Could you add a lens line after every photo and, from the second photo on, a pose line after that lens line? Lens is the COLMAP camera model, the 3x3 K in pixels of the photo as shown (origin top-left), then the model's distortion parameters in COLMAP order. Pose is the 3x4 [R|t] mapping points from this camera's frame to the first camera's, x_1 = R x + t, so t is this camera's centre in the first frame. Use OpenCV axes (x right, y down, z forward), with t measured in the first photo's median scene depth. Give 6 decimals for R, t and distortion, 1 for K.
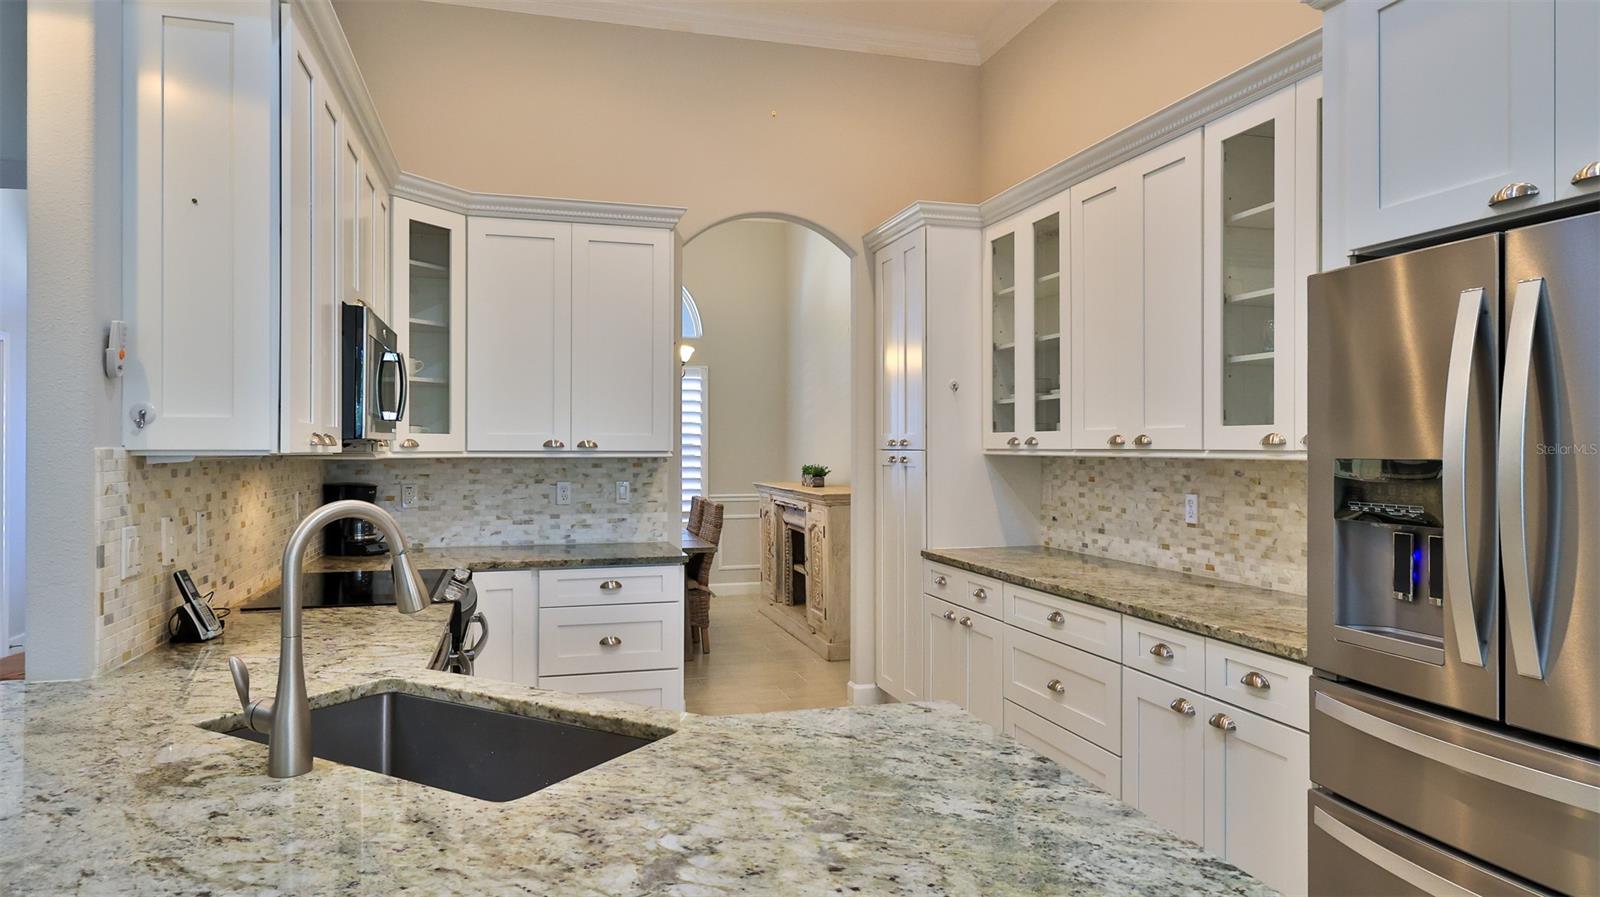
lens RADIAL K [[952.3, 0, 800.0], [0, 952.3, 448.5], [0, 0, 1]] dist [-0.002083, -0.000719]
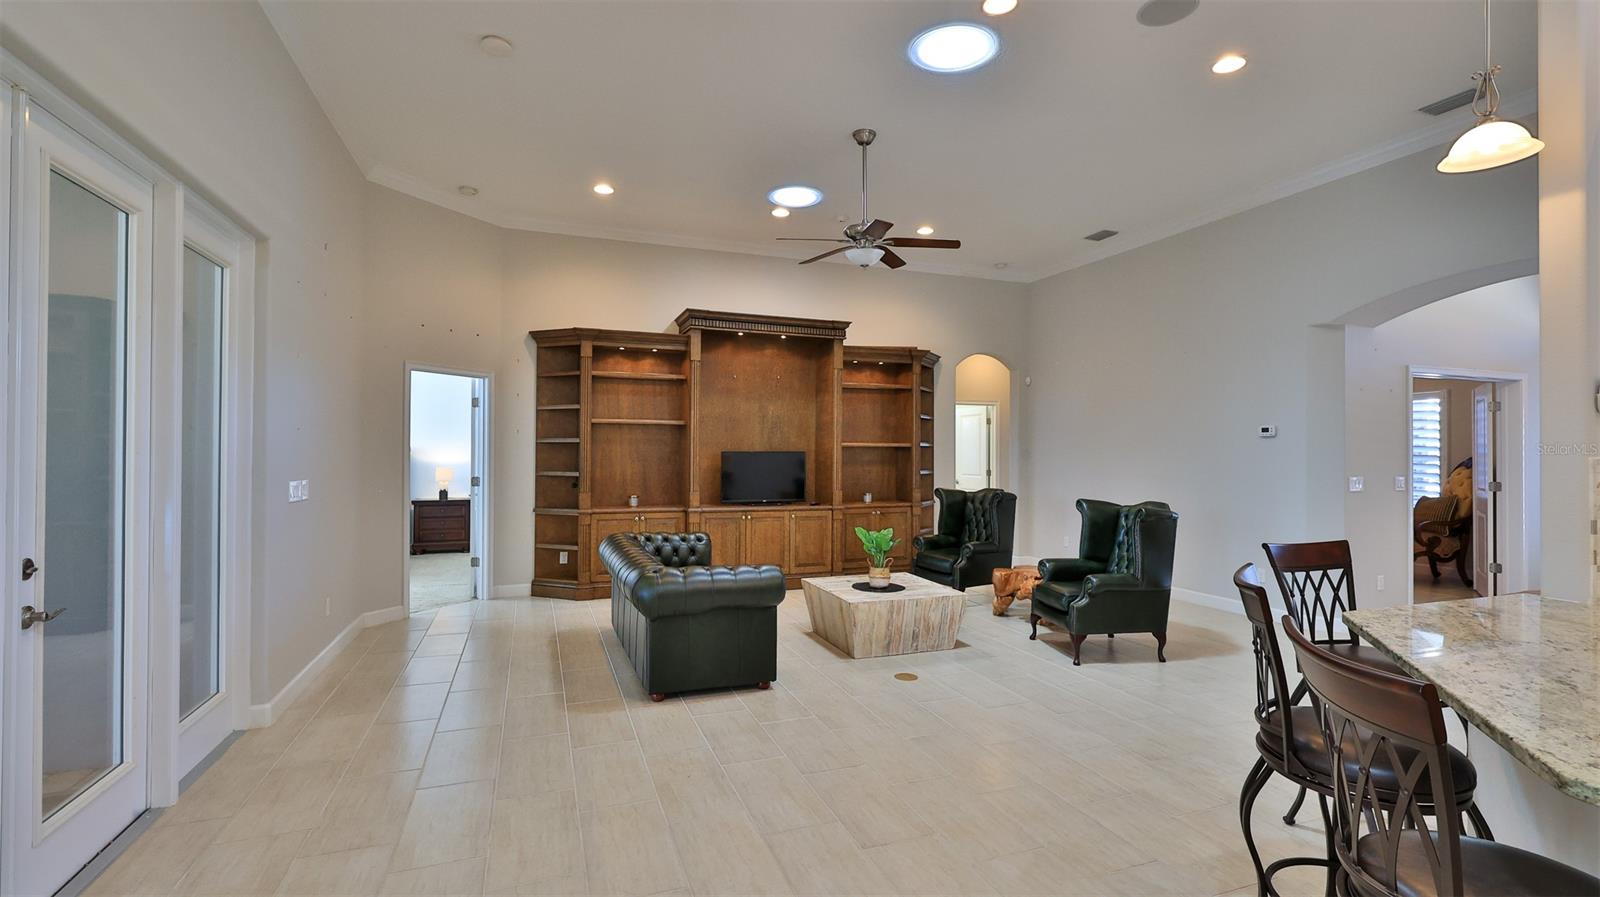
lens RADIAL K [[713.4, 0, 809.5], [0, 713.4, 447.9], [0, 0, 1]] dist [-0.000614, 0.000587]
pose [[0.089709, -0.008051, -0.995936, 0.322671], [-0.003888, 0.999957, -0.008434, -0.002406], [0.995960, 0.004629, 0.089674, -0.396086]]
